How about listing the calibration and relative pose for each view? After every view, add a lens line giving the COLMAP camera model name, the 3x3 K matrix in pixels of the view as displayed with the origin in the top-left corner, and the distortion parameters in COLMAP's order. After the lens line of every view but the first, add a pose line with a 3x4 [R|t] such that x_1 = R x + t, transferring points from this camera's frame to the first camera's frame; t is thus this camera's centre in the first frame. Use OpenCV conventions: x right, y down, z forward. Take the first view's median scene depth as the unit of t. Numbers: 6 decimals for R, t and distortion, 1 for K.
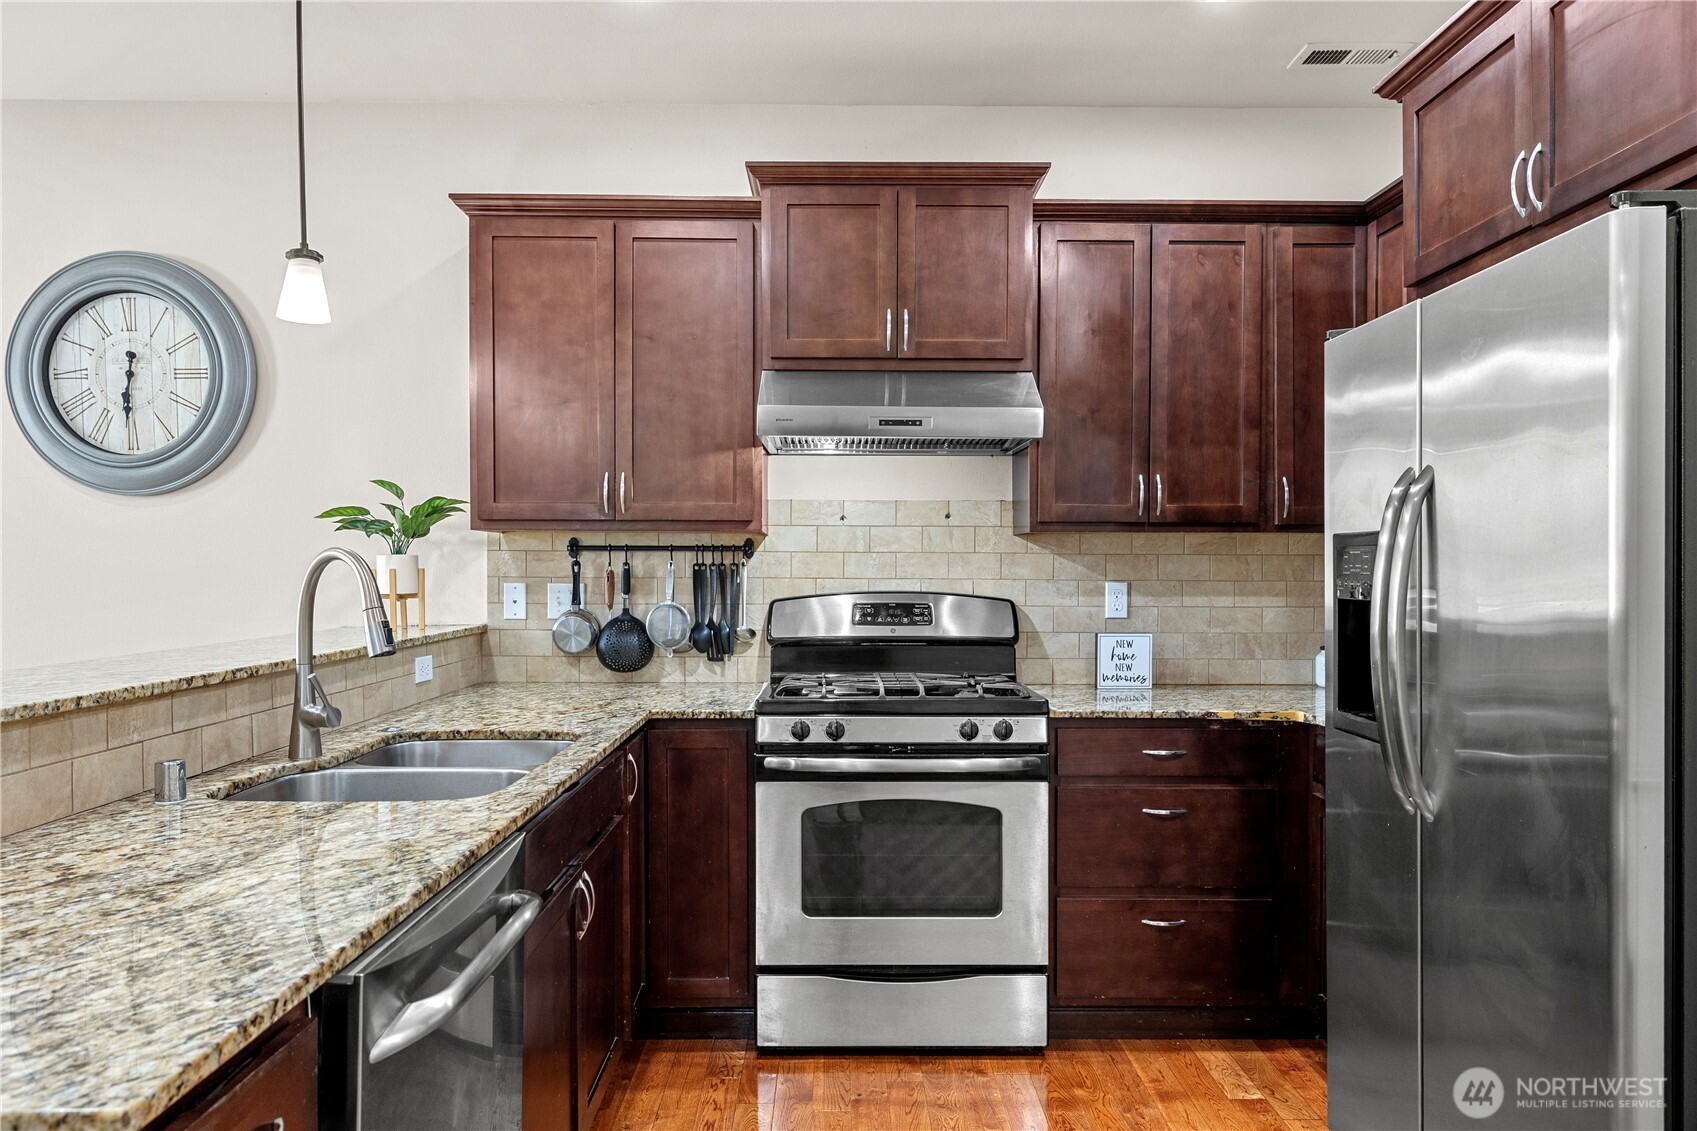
lens RADIAL K [[1117.3, 0, 852.7], [0, 1117.3, 587.4], [0, 0, 1]] dist [-0.000427, 0.001637]
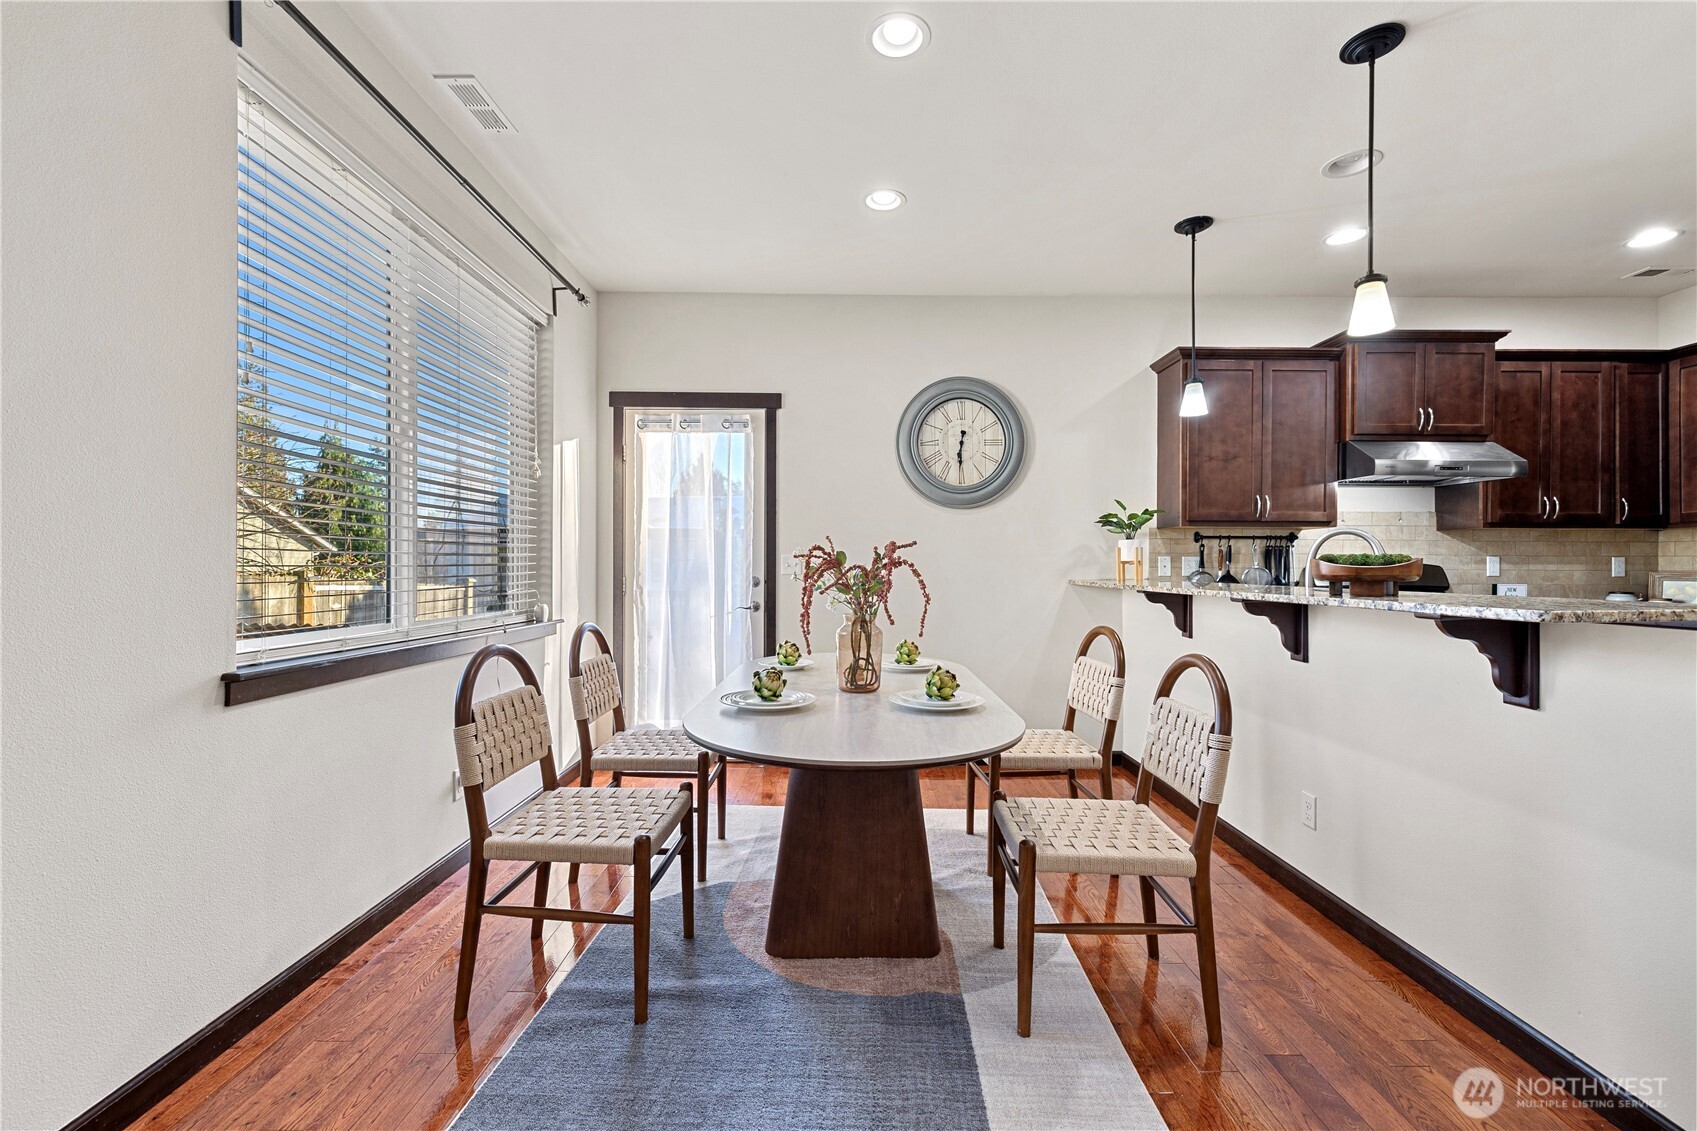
lens RADIAL K [[713.3, 0, 850.0], [0, 713.3, 568.5], [0, 0, 1]] dist [0.001293, 0.000293]
pose [[0.999950, 0.001713, -0.009901, -0.881976], [-0.001872, 0.999869, -0.016104, 0.039129], [0.009872, 0.016121, 0.999821, -0.193031]]
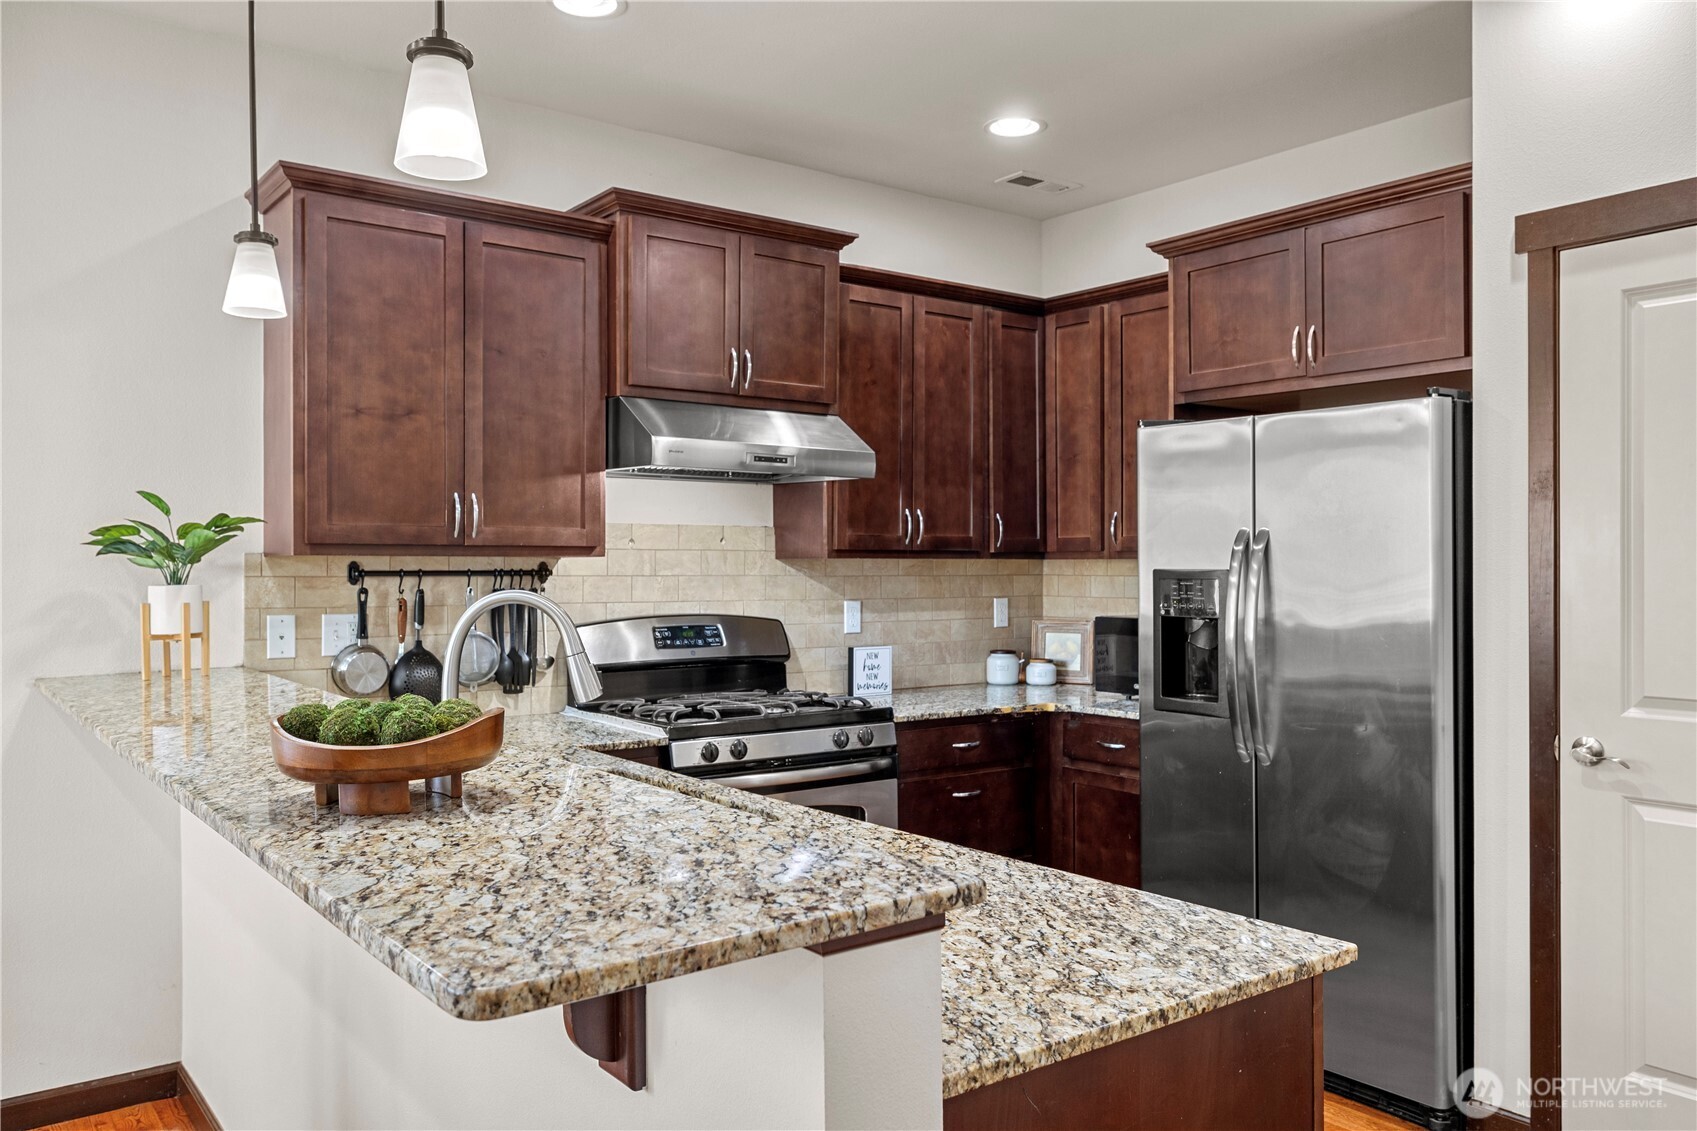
lens RADIAL K [[1285.7, 0, 848.5], [0, 1285.7, 565.5], [0, 0, 1]] dist [0.006104, 0.001821]
pose [[0.806381, -0.002061, 0.591392, -0.580513], [0.012109, 0.999842, -0.013027, -0.025748], [-0.591272, 0.017665, 0.806279, -0.039233]]
